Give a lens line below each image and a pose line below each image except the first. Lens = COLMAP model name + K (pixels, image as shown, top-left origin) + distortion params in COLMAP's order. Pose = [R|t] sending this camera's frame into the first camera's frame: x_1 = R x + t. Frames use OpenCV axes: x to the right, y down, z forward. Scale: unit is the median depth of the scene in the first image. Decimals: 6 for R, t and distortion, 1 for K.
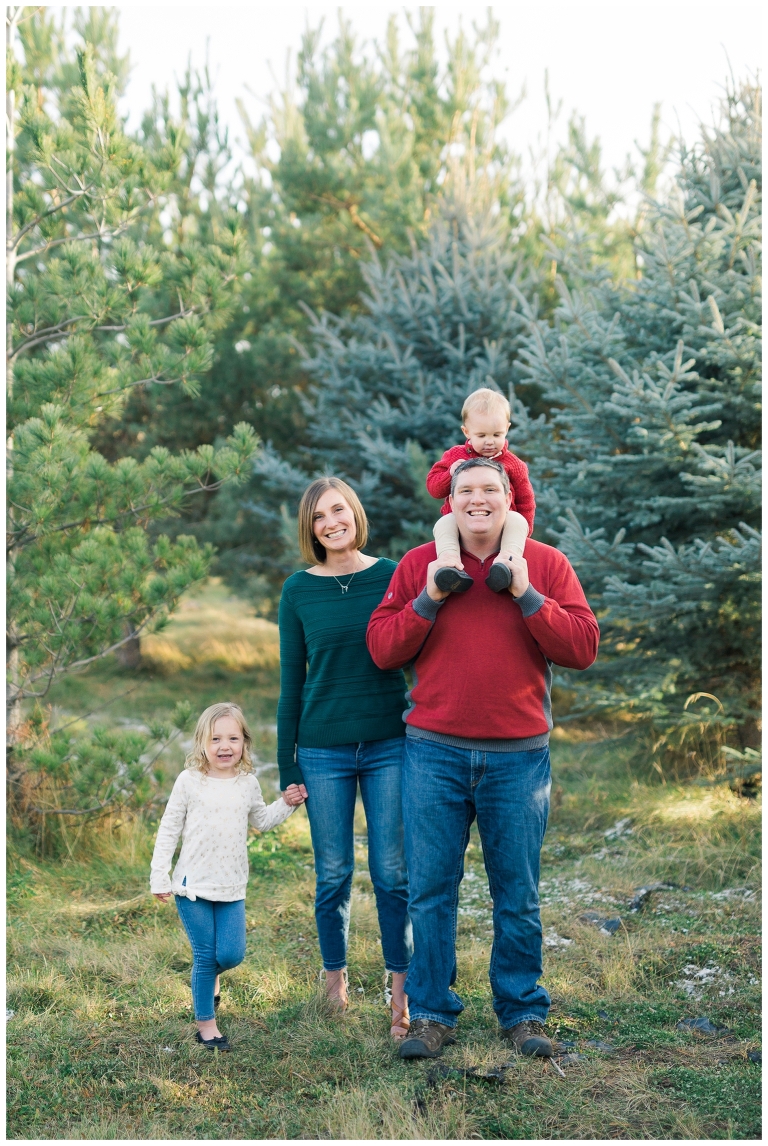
lens RADIAL K [[1639.7, 0, 288.5], [0, 1639.7, 572.9], [0, 0, 1]] dist [0.005704, -0.034082]
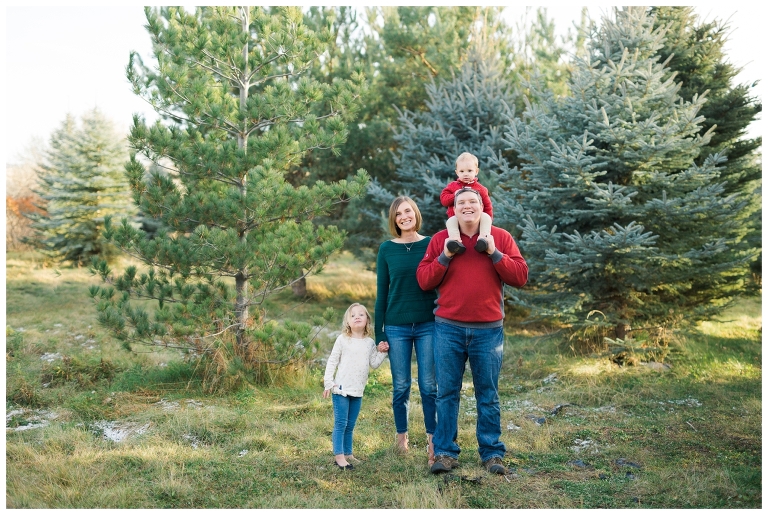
lens RADIAL K [[1104.9, 0, 384.0], [0, 1104.9, 257.5], [0, 0, 1]] dist [-0.097396, 0.011542]
pose [[0.999871, 0.014197, -0.007572, 0.009944], [-0.014231, 0.999889, -0.004433, 0.019862], [0.007508, 0.004540, 0.999962, -0.309585]]
